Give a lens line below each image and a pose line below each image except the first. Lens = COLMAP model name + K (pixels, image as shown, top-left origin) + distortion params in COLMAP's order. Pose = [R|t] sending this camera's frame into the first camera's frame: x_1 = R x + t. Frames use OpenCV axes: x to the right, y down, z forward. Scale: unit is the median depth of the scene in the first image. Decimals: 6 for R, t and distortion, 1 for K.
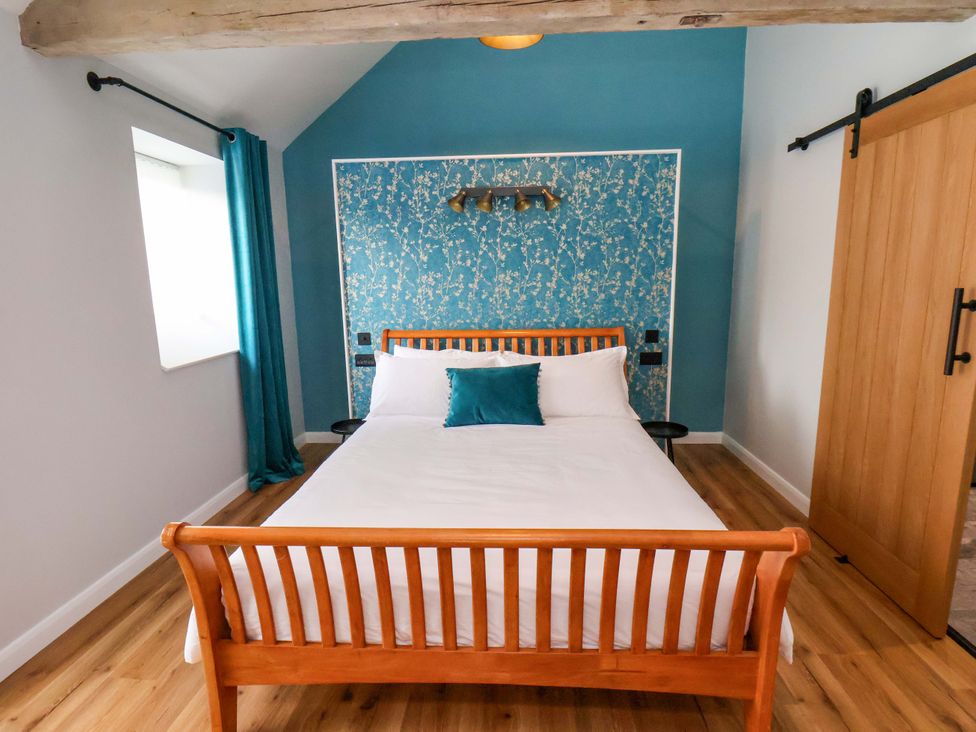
lens RADIAL K [[381.2, 0, 510.9], [0, 381.2, 381.9], [0, 0, 1]] dist [-0.003170, -0.000035]
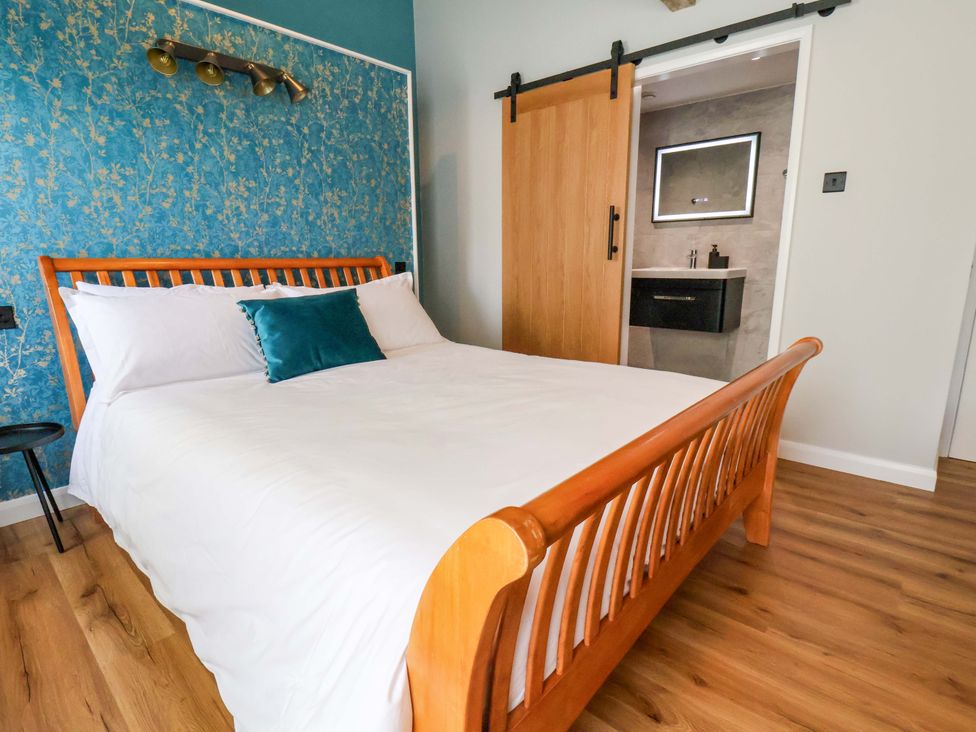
lens RADIAL K [[513.5, 0, 486.9], [0, 513.5, 375.3], [0, 0, 1]] dist [-0.003867, -0.011217]
pose [[0.629048, -0.161840, 0.760333, -0.529162], [0.101097, 0.986814, 0.126406, 0.002365], [-0.770764, -0.002648, 0.637115, 0.021703]]
